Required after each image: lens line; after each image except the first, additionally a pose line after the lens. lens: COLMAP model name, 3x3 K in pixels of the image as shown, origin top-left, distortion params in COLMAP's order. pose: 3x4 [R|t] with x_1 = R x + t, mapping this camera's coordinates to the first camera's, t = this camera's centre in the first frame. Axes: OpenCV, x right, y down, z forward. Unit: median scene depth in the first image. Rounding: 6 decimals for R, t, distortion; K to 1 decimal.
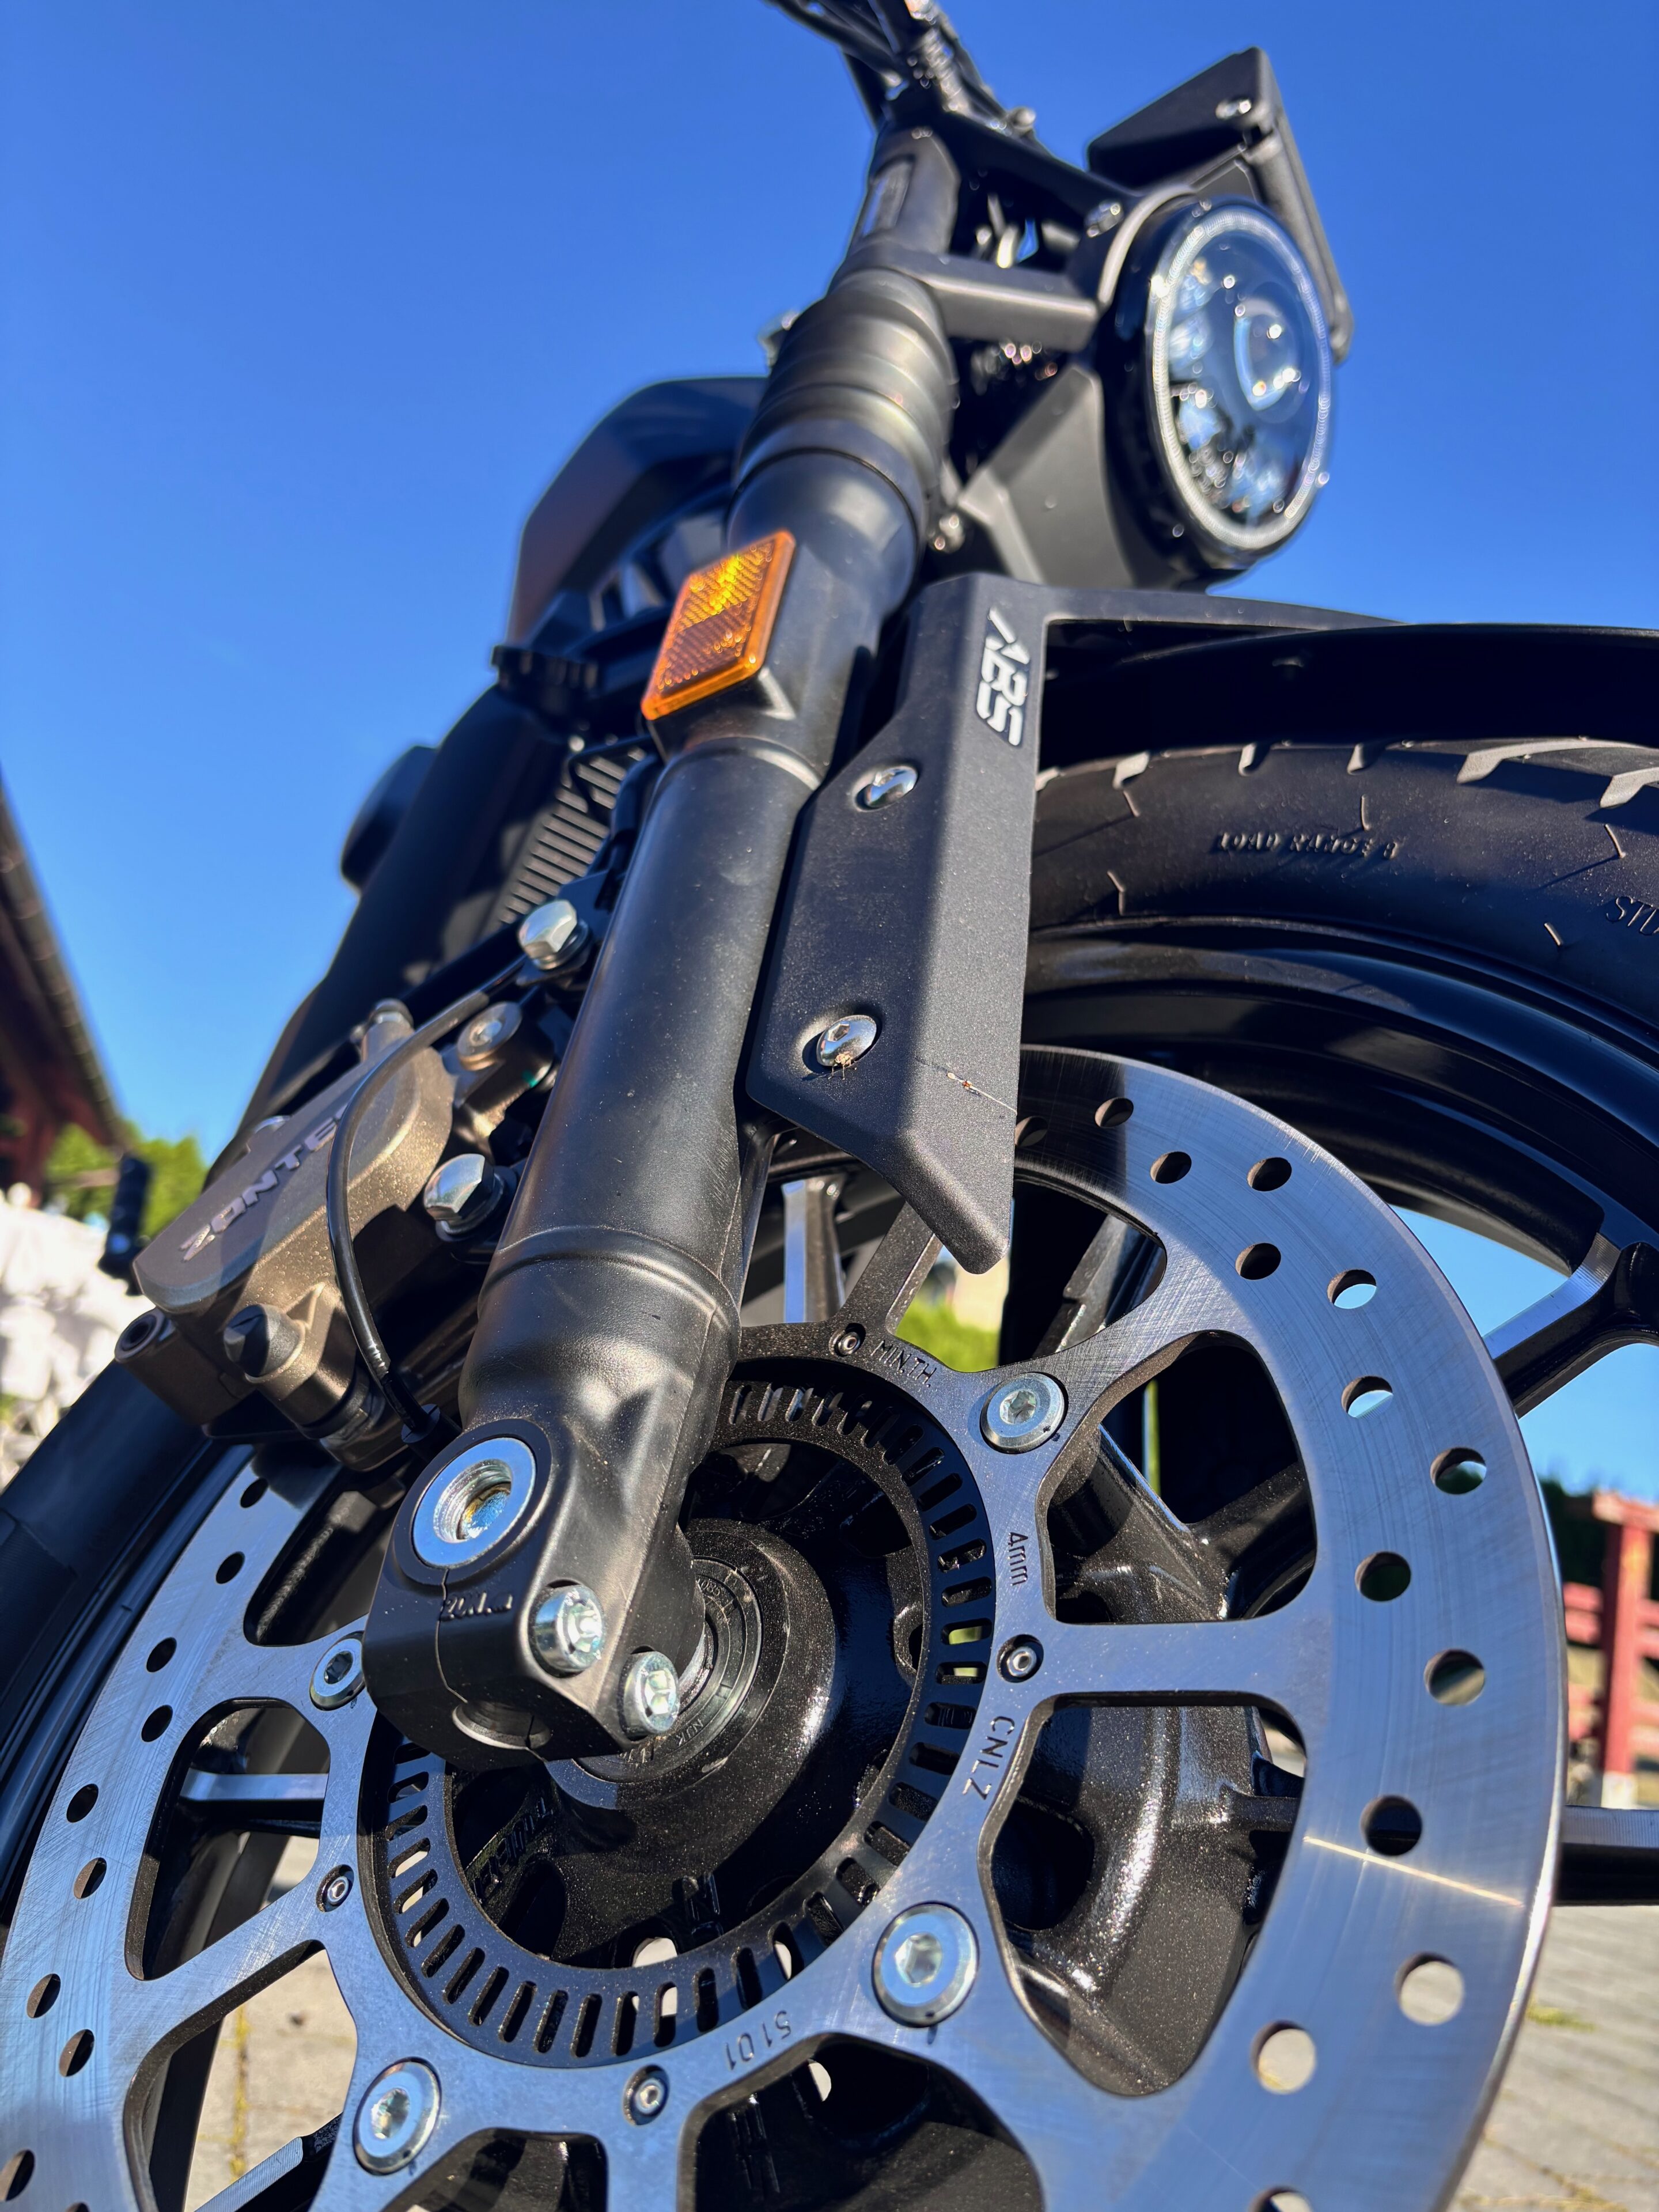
lens RADIAL K [[1704.6, 0, 829.5], [0, 1704.6, 1106.0], [0, 0, 1]] dist [0.035760, -0.056000]
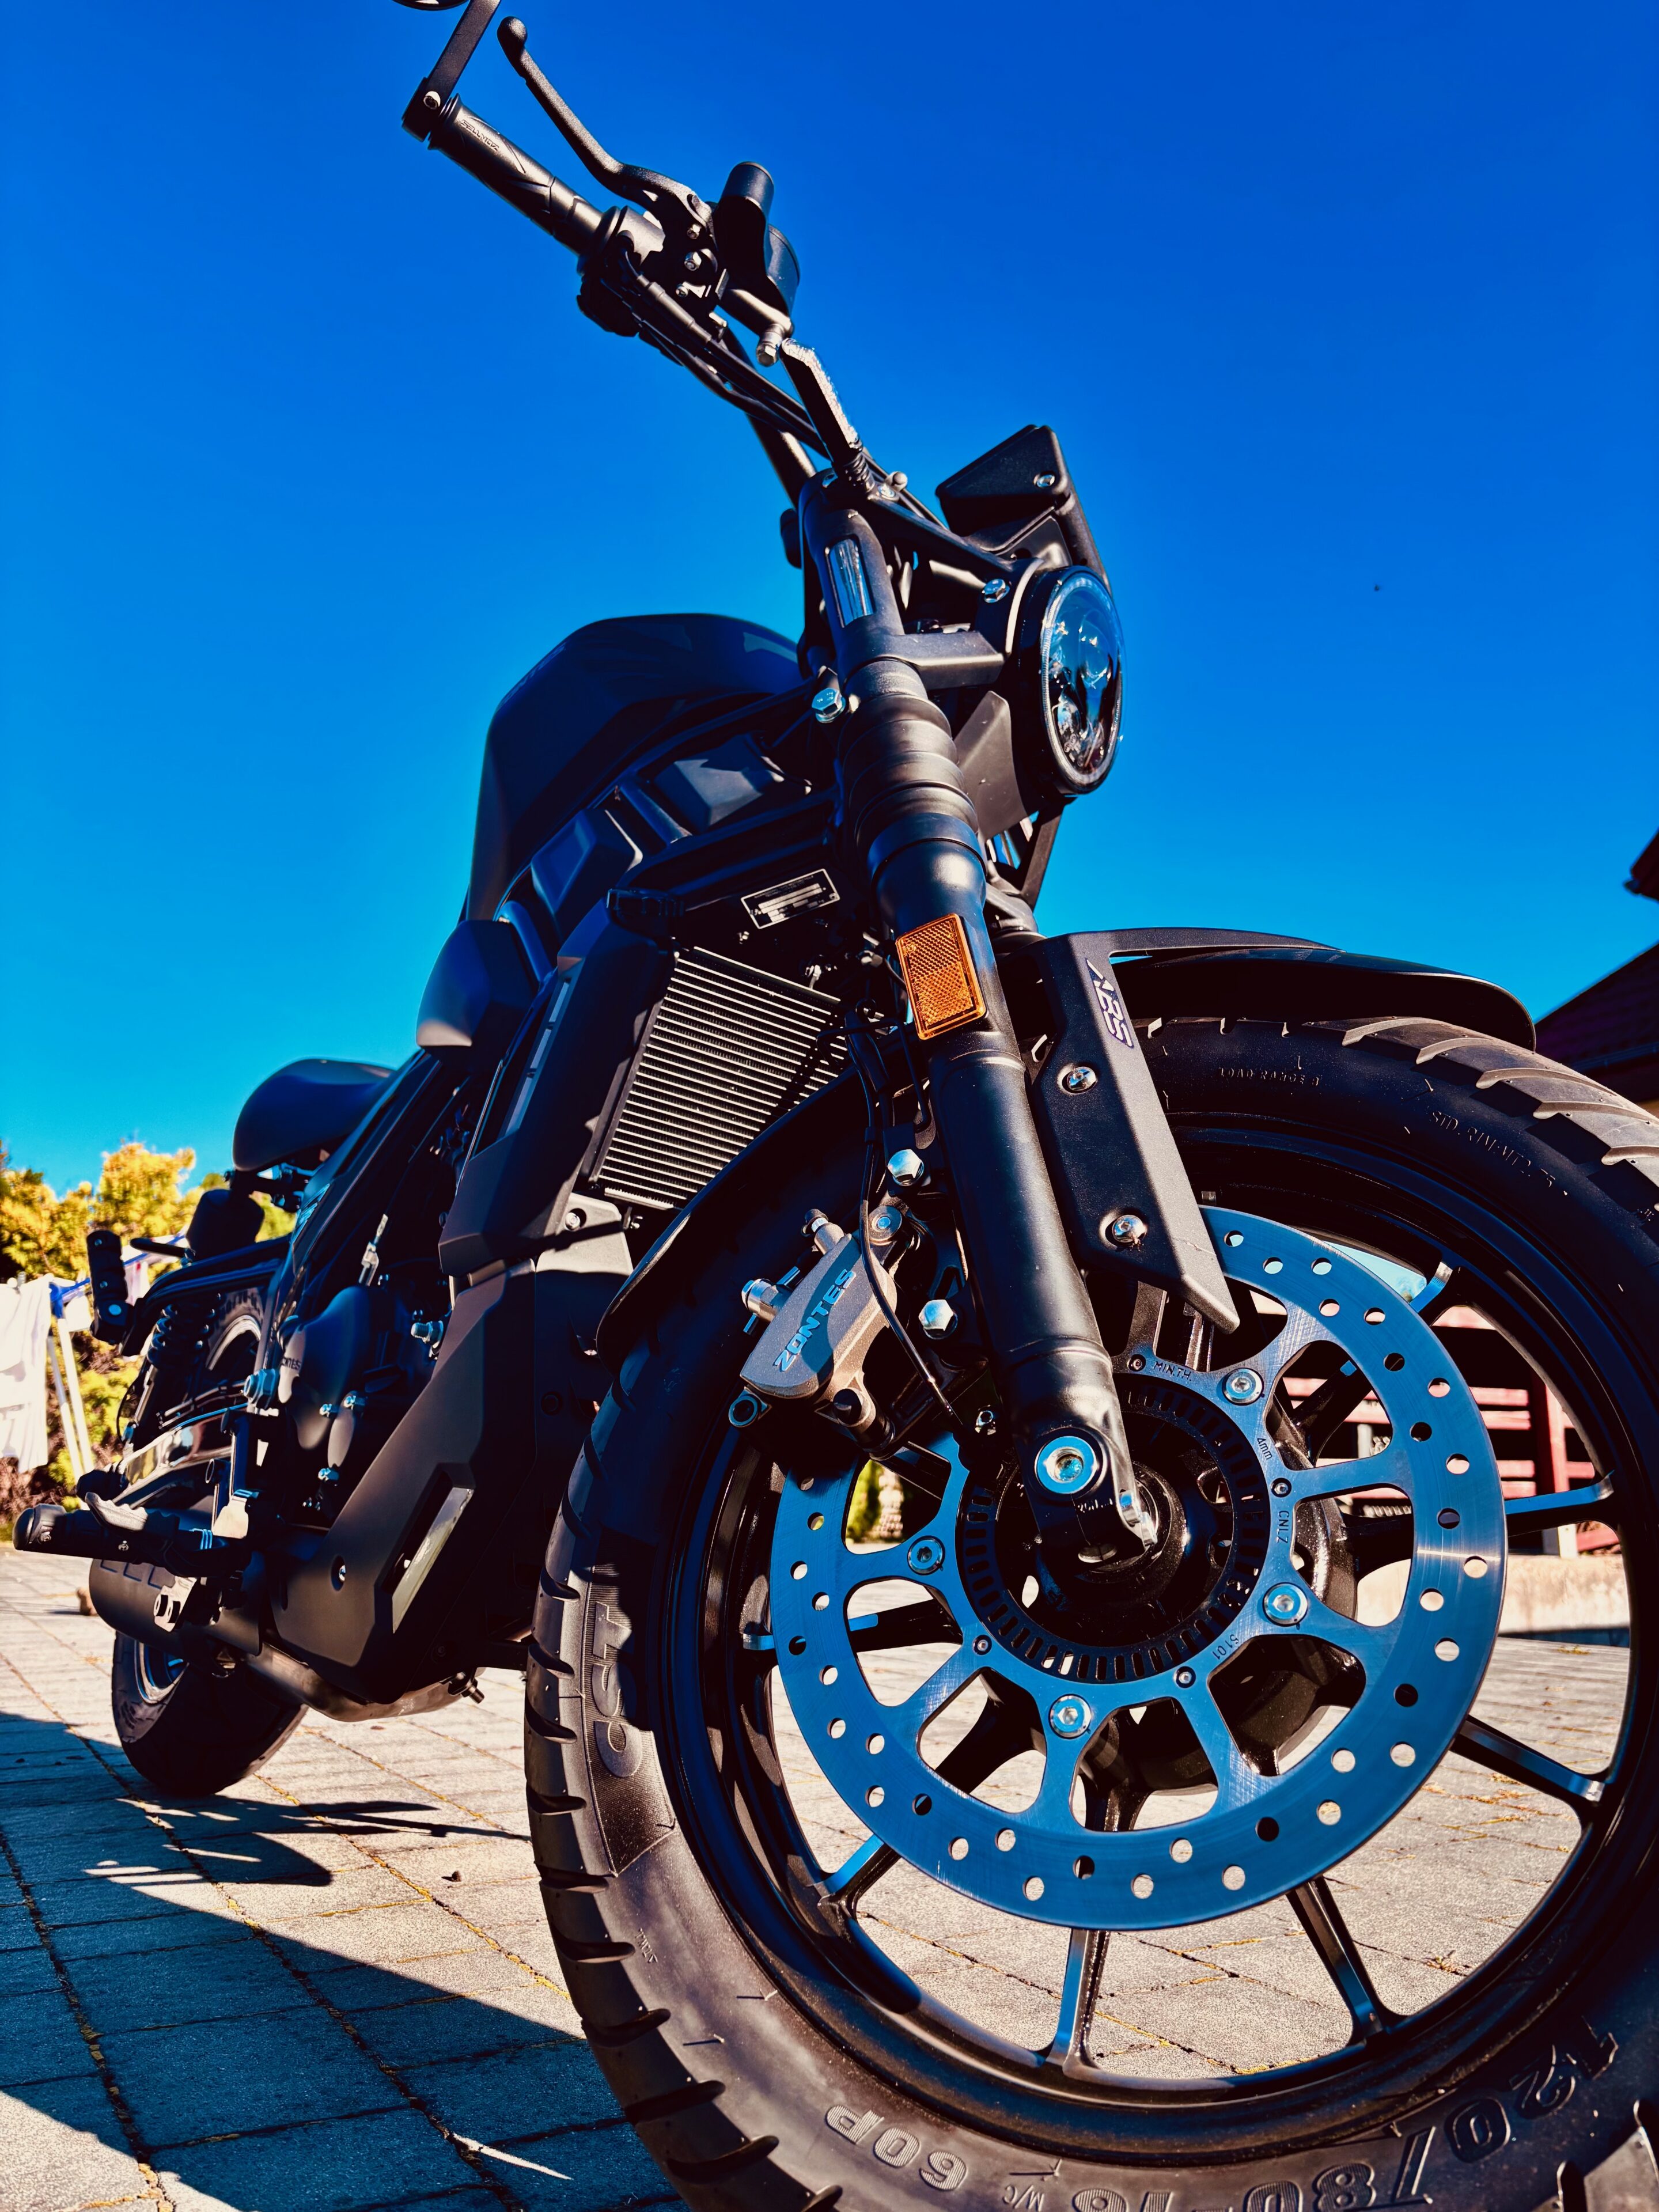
lens RADIAL K [[1704.9, 0, 779.4], [0, 1704.9, 1074.2], [0, 0, 1]] dist [0.064048, -0.102064]
pose [[0.973419, -0.120648, 0.194678, -0.663958], [0.113196, 0.992364, 0.049000, -0.315140], [-0.199103, -0.025661, 0.979643, -0.847894]]
